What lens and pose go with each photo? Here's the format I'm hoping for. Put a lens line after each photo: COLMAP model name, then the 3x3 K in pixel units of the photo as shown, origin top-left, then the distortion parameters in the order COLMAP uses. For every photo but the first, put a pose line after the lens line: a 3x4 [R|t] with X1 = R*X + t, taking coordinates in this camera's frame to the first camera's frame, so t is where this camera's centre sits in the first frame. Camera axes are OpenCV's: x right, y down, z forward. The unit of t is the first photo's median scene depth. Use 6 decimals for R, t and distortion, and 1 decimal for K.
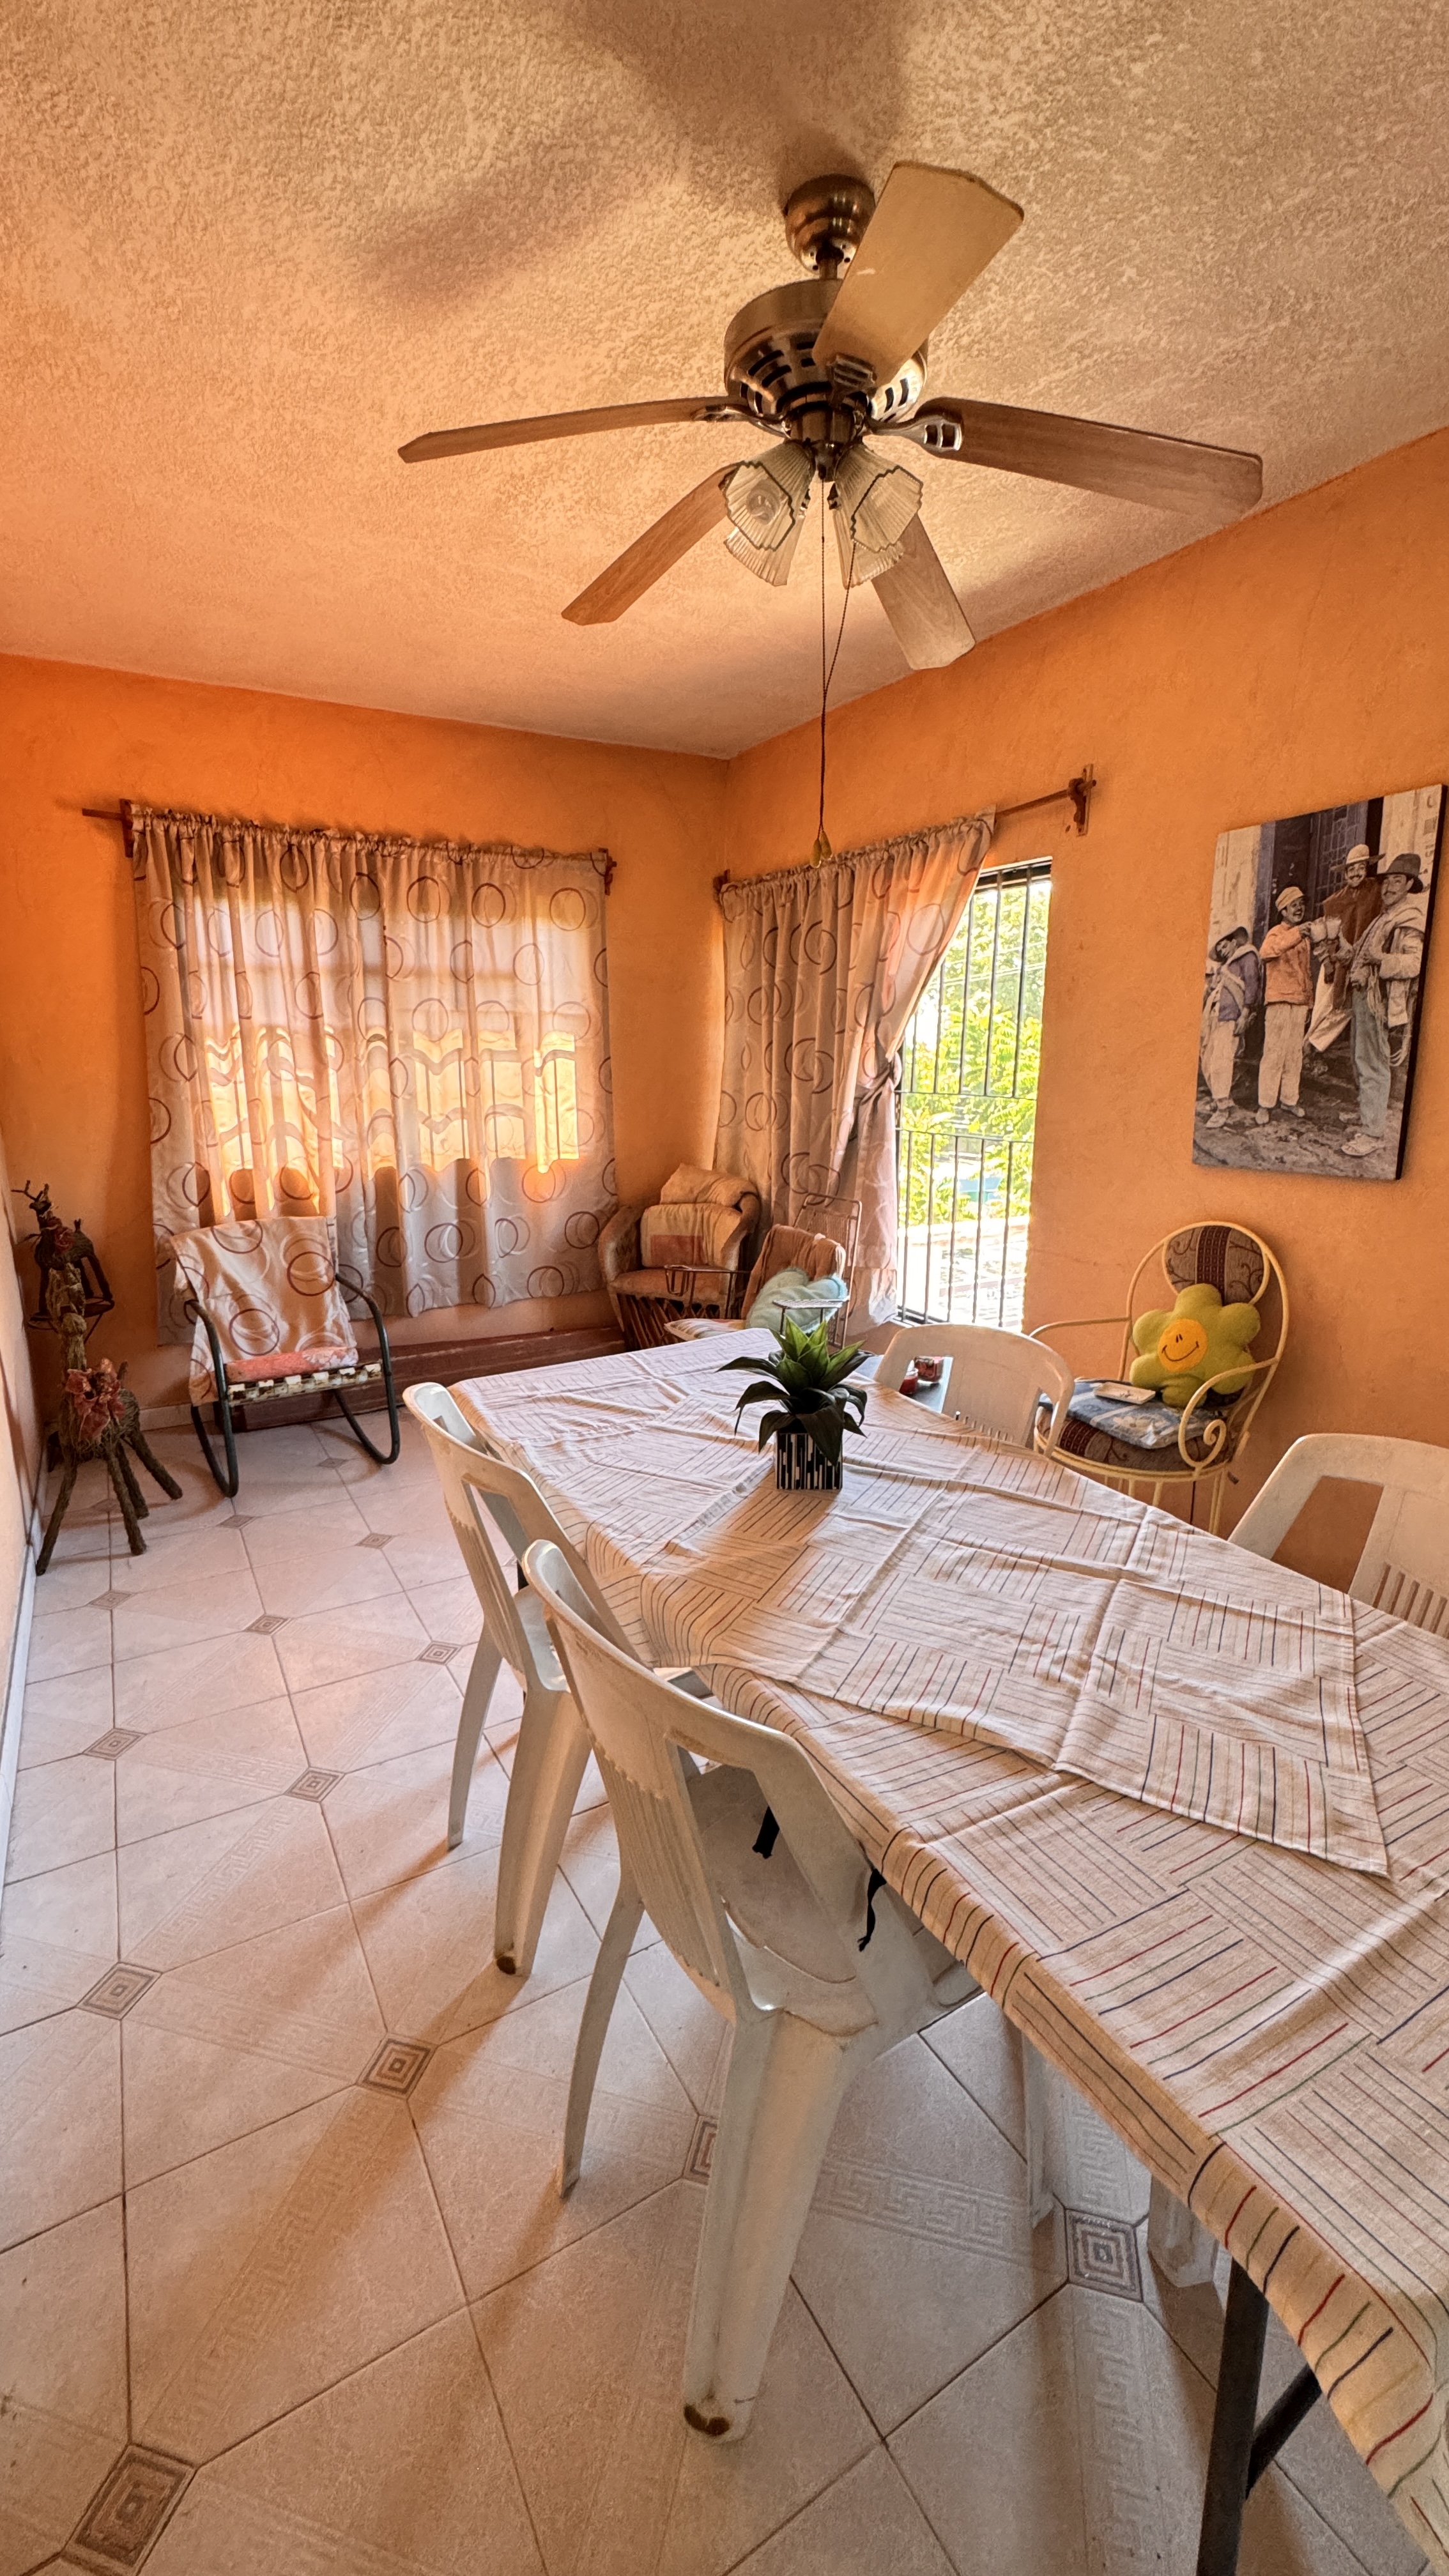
lens RADIAL K [[1054.6, 0, 731.3], [0, 1054.6, 1267.8], [0, 0, 1]] dist [-0.005999, 0.001474]
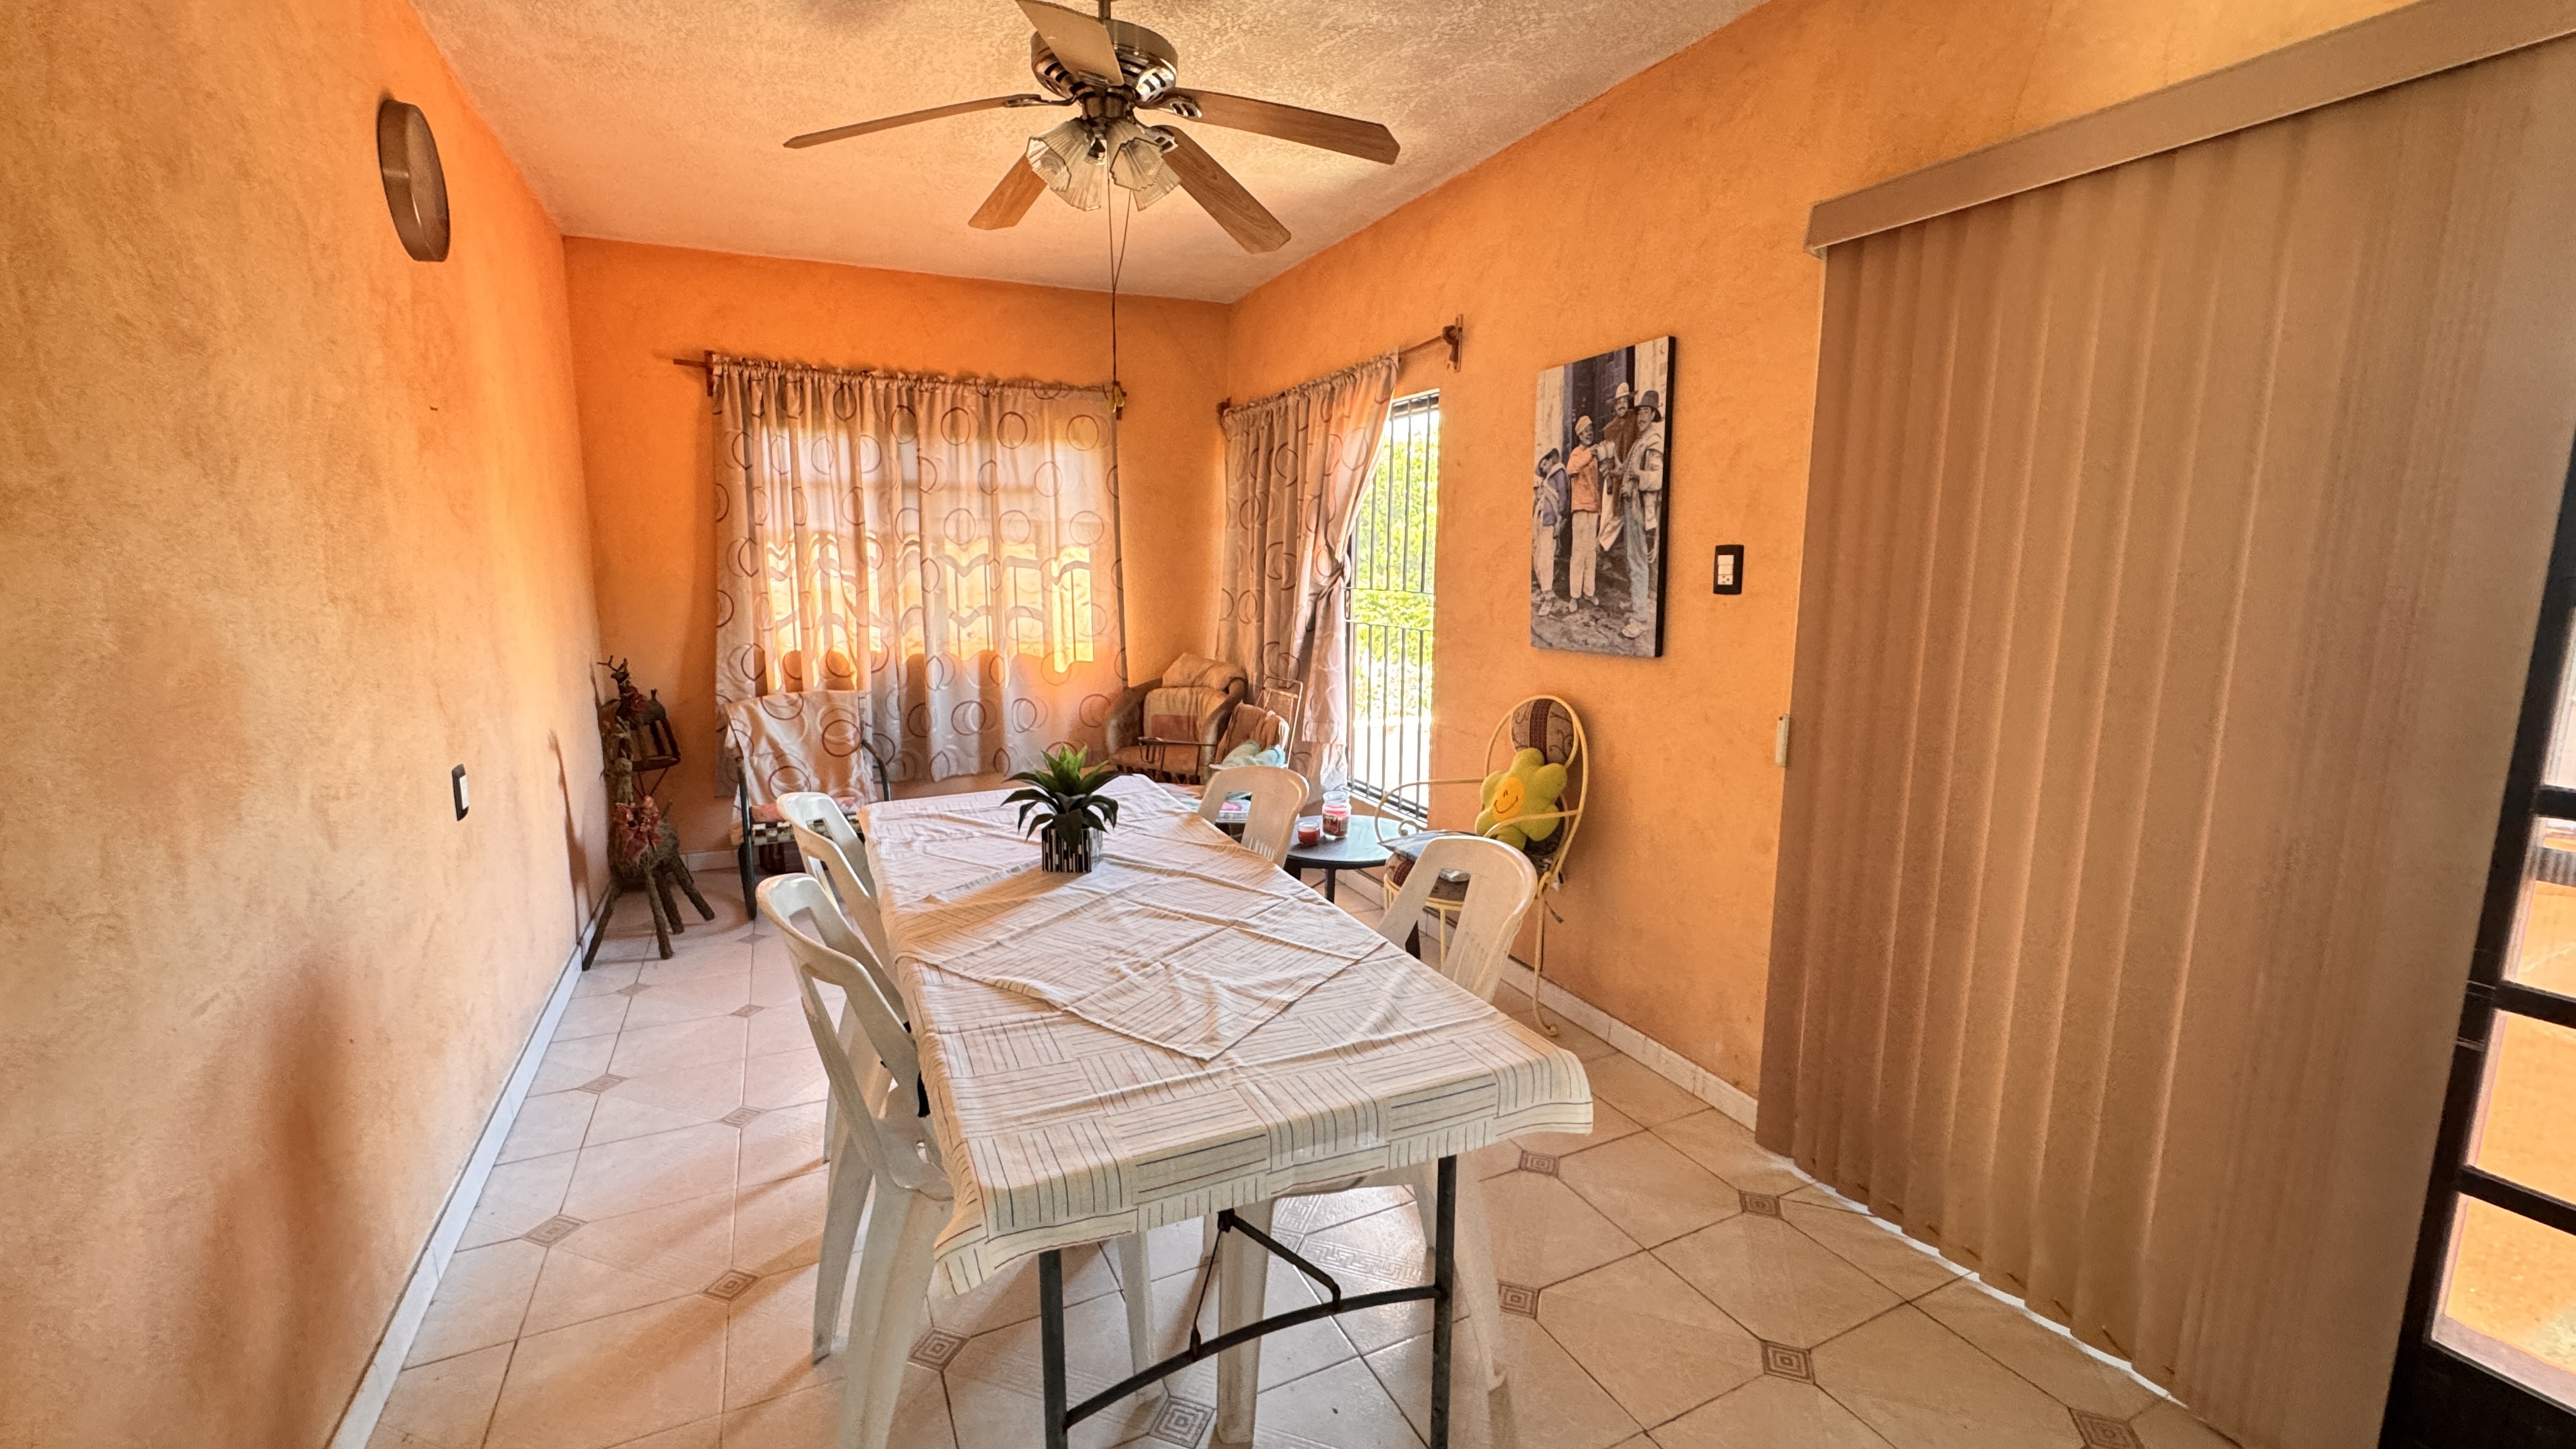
lens RADIAL K [[1054.6, 0, 1287.9], [0, 1054.6, 699.0], [0, 0, 1]] dist [-0.005999, 0.001474]
pose [[0.996350, 0.013629, -0.084270, 0.277483], [-0.019568, 0.997351, -0.070060, 0.048178], [0.083092, 0.071453, 0.993977, -0.188658]]
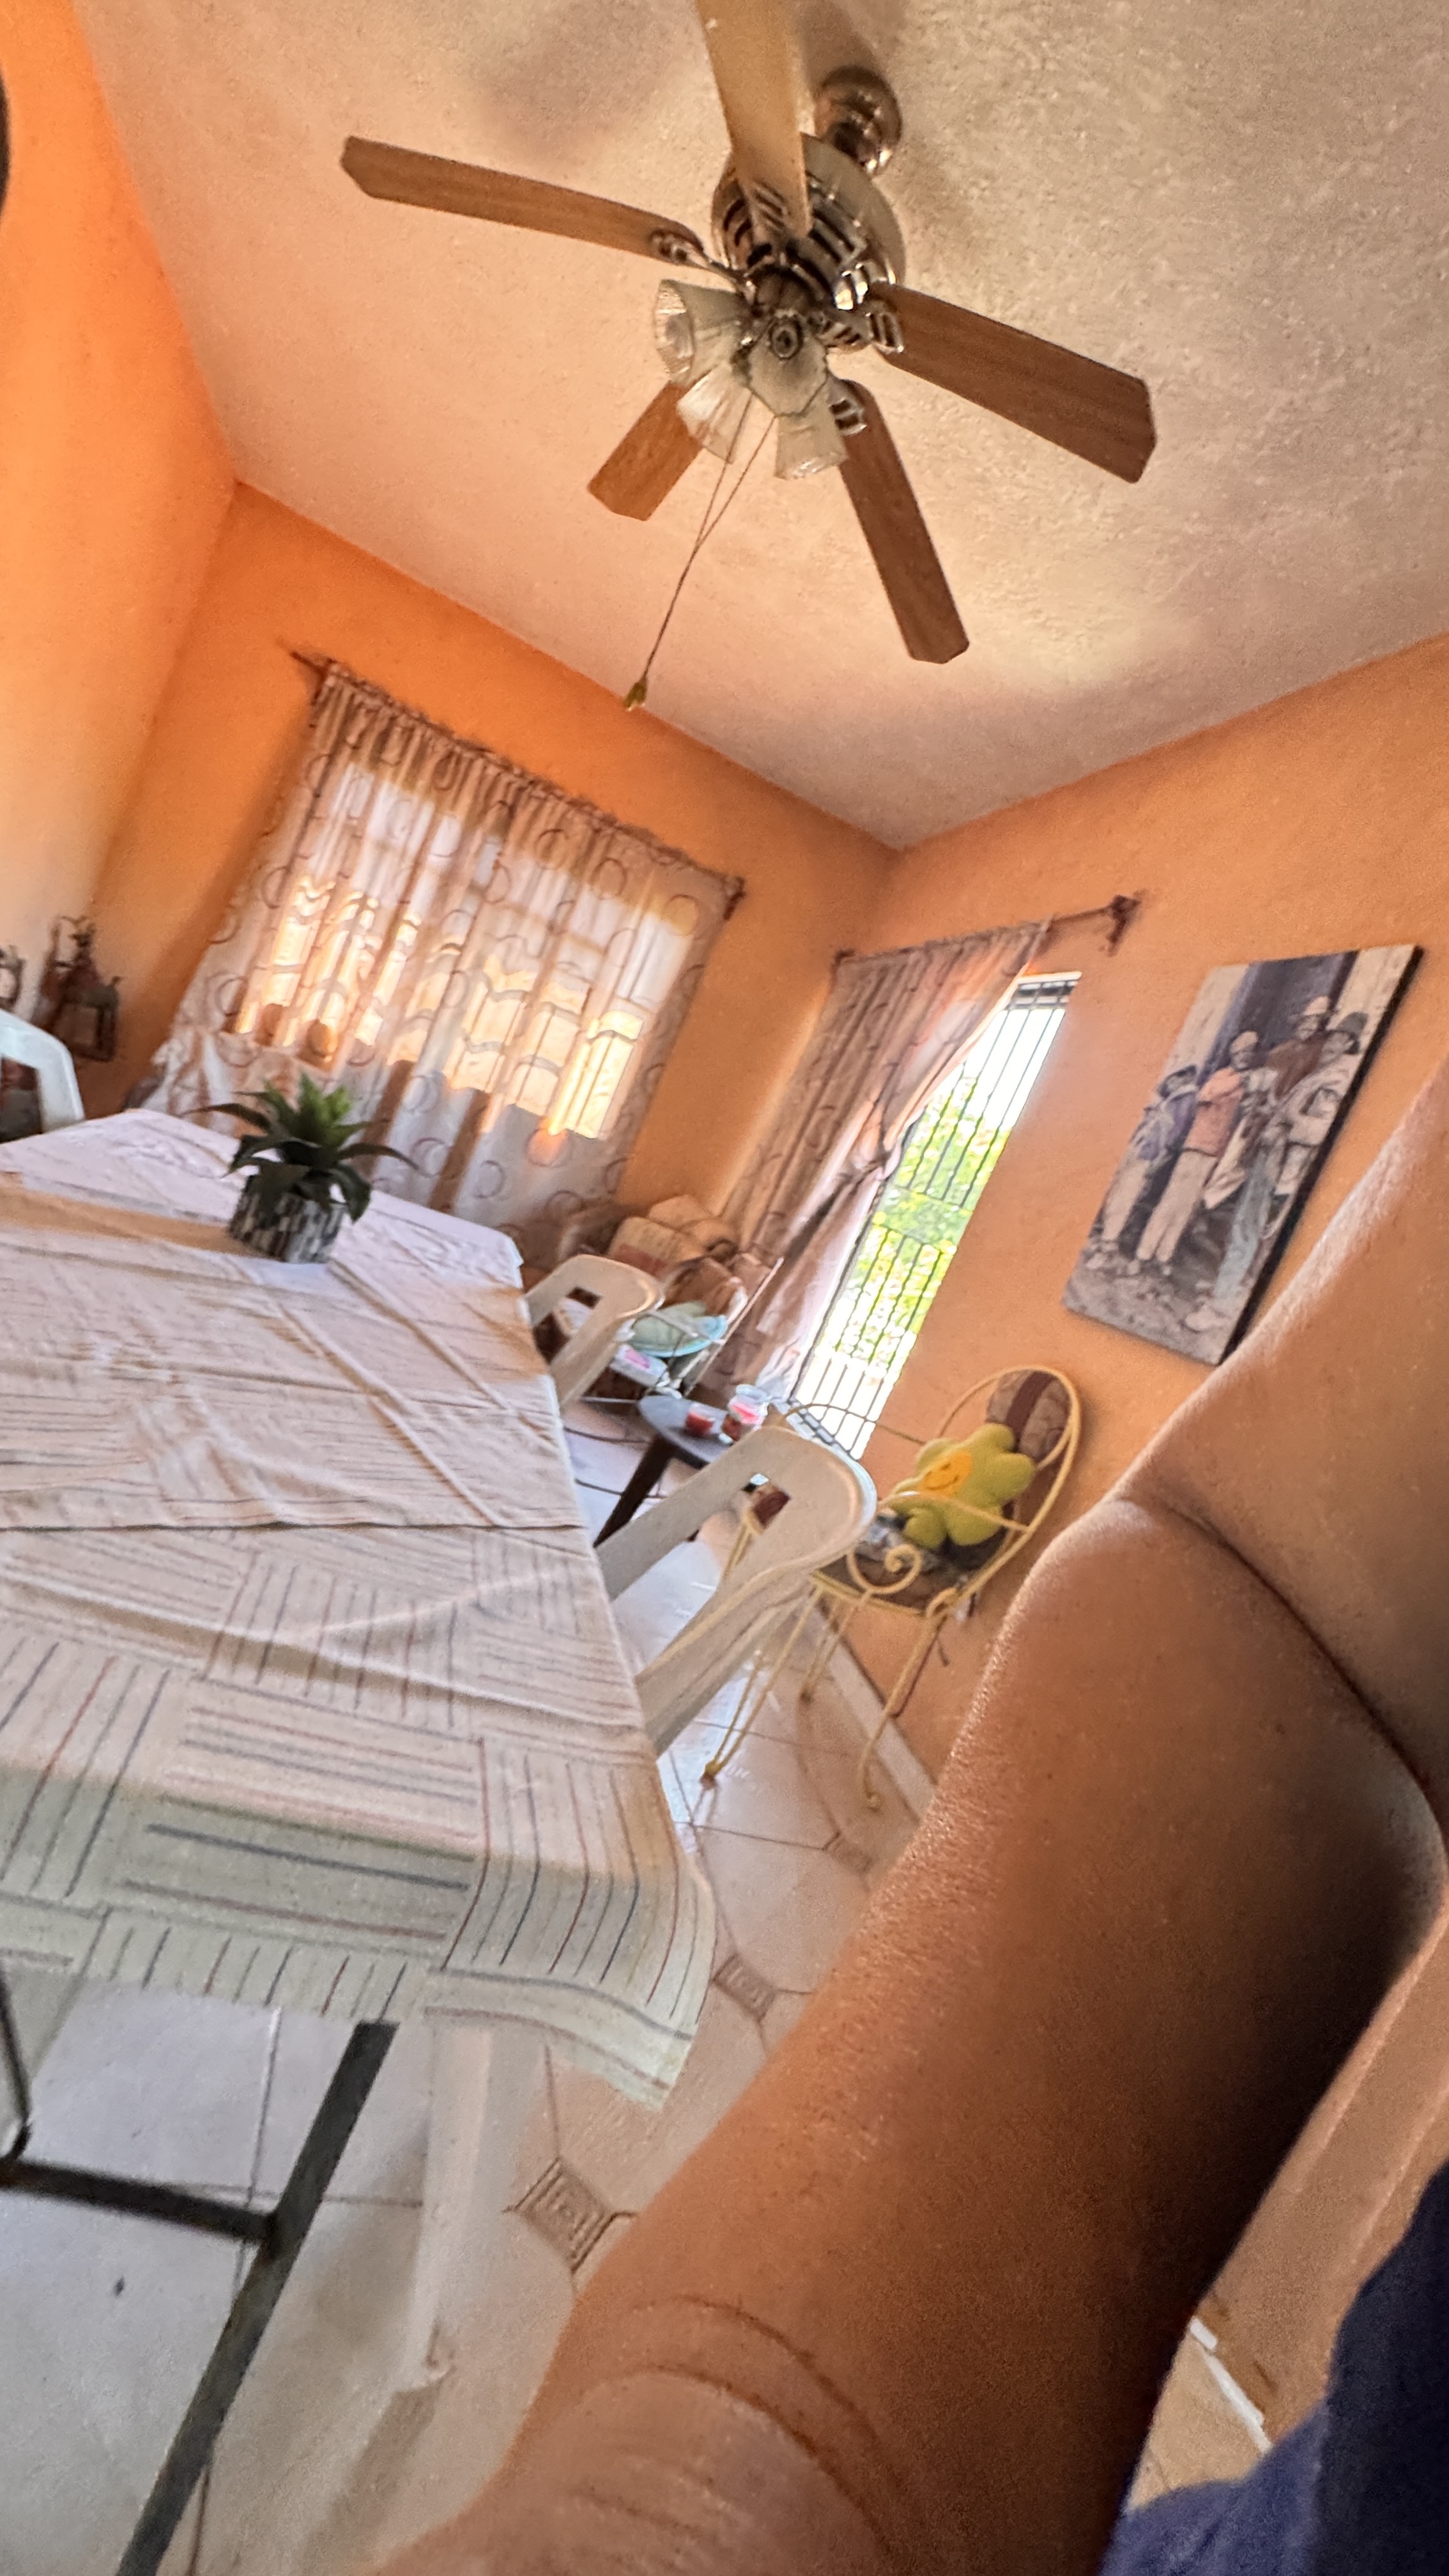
lens RADIAL K [[1054.6, 0, 738.5], [0, 1054.6, 1267.0], [0, 0, 1]] dist [-0.005999, 0.001474]
pose [[0.892904, 0.406946, -0.192659, 0.369802], [-0.431885, 0.895072, -0.111002, 0.088265], [0.127272, 0.182321, 0.974967, 0.115607]]
